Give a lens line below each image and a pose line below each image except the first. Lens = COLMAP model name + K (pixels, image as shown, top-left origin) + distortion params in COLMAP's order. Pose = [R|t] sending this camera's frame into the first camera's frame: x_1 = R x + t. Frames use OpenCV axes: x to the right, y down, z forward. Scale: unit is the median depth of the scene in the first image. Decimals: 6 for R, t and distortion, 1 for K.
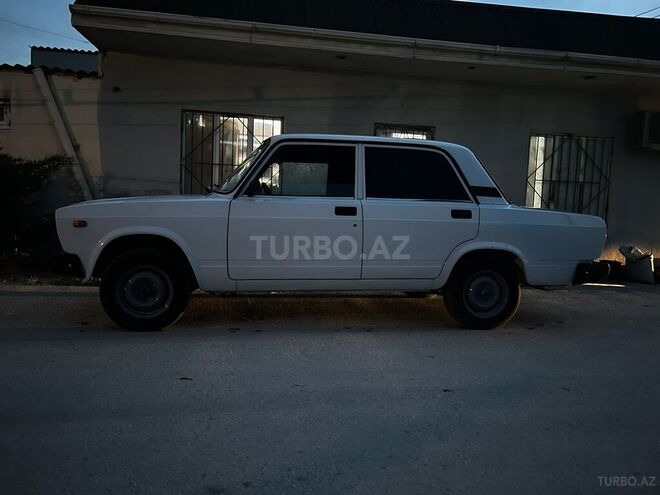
lens RADIAL K [[498.4, 0, 330.0], [0, 498.4, 247.5], [0, 0, 1]] dist [0.042841, -0.051902]
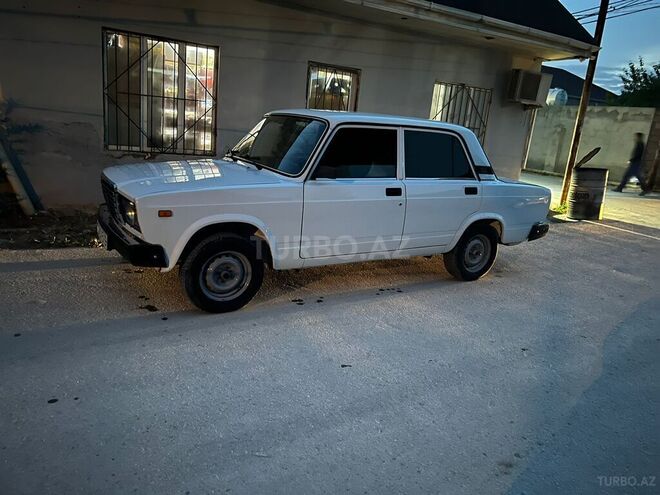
lens RADIAL K [[498.4, 0, 330.0], [0, 498.4, 247.5], [0, 0, 1]] dist [0.042841, -0.051902]
pose [[0.928746, -0.047097, 0.367714, -0.478726], [-0.027880, 0.980215, 0.195964, -0.152886], [-0.369667, -0.192253, 0.909057, 0.007180]]
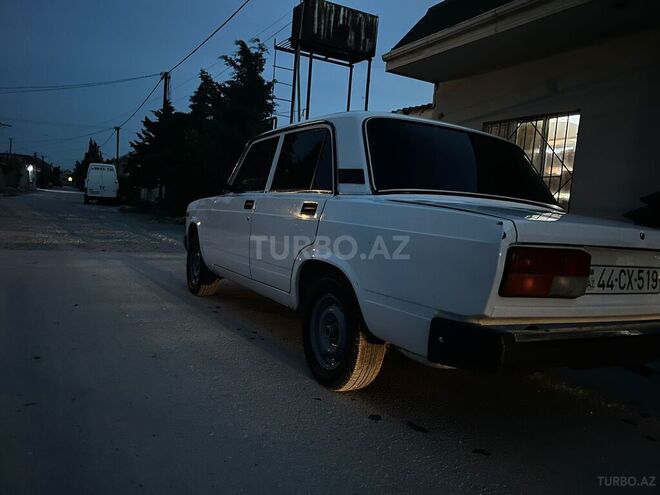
lens RADIAL K [[498.4, 0, 330.0], [0, 498.4, 247.5], [0, 0, 1]] dist [0.042841, -0.051902]
pose [[0.350988, 0.060063, -0.934452, 0.904108], [-0.136783, 0.990525, 0.012291, -0.024022], [0.926336, 0.123503, 0.355878, 0.748014]]
